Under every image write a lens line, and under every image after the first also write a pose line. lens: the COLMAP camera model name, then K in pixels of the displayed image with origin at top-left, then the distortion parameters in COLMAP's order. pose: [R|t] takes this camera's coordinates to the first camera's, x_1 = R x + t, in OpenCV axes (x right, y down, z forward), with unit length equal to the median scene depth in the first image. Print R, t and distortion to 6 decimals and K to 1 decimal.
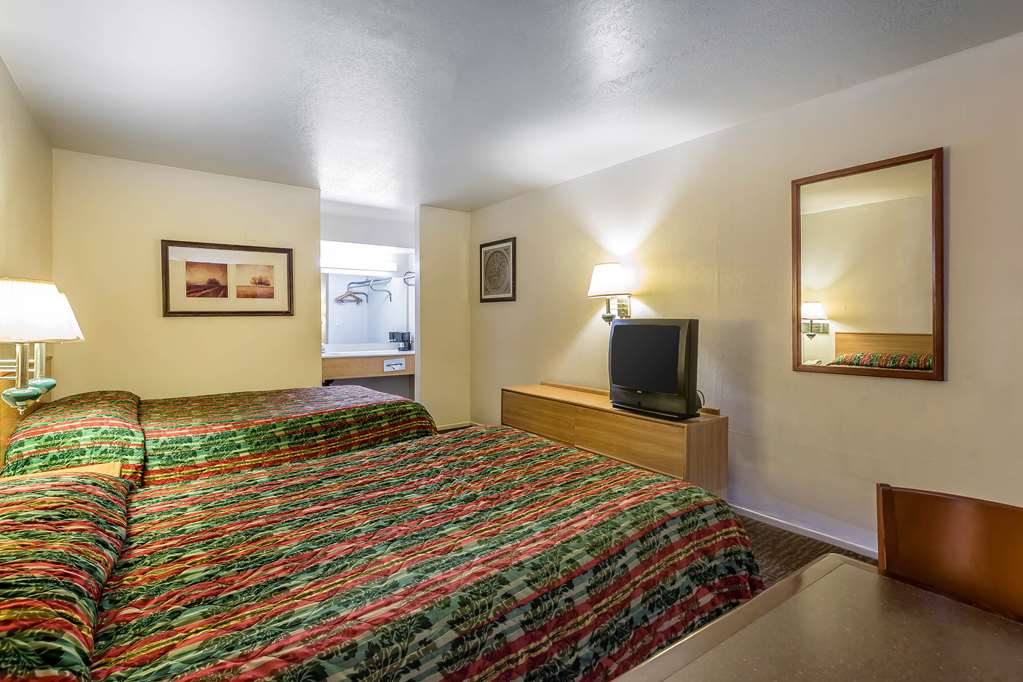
lens RADIAL K [[478.6, 0, 502.7], [0, 478.6, 337.2], [0, 0, 1]] dist [0.000857, -0.000769]
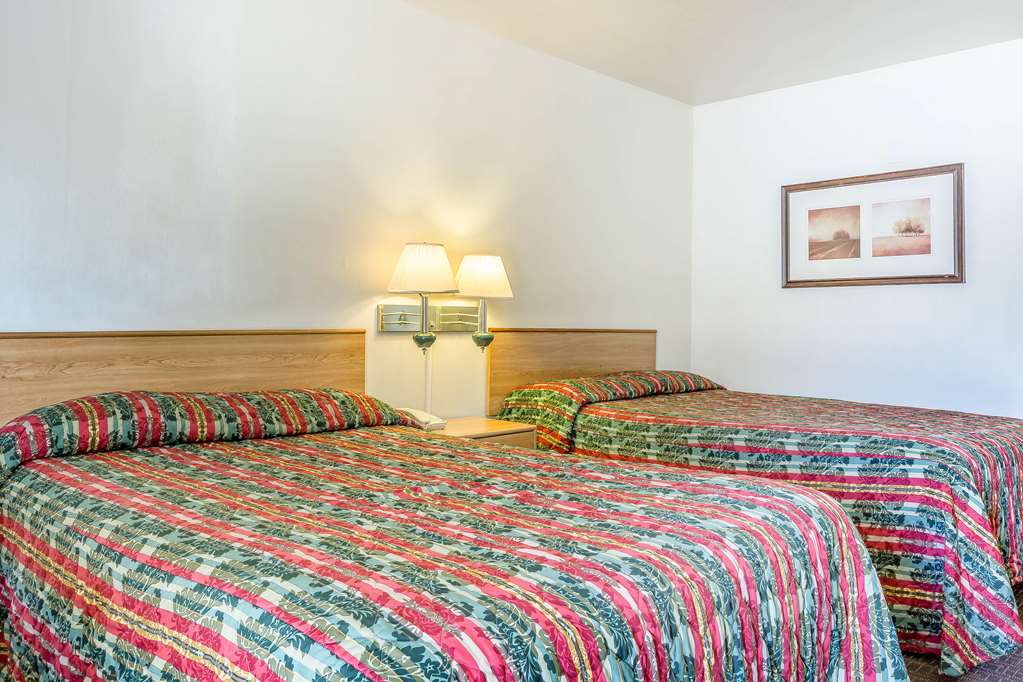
lens RADIAL K [[764.5, 0, 513.1], [0, 764.5, 338.4], [0, 0, 1]] dist [-0.005457, -0.001874]
pose [[0.156841, 0.034096, -0.987035, 0.401809], [-0.047789, 0.998495, 0.026899, 0.023555], [0.986467, 0.042950, 0.158235, 0.387164]]
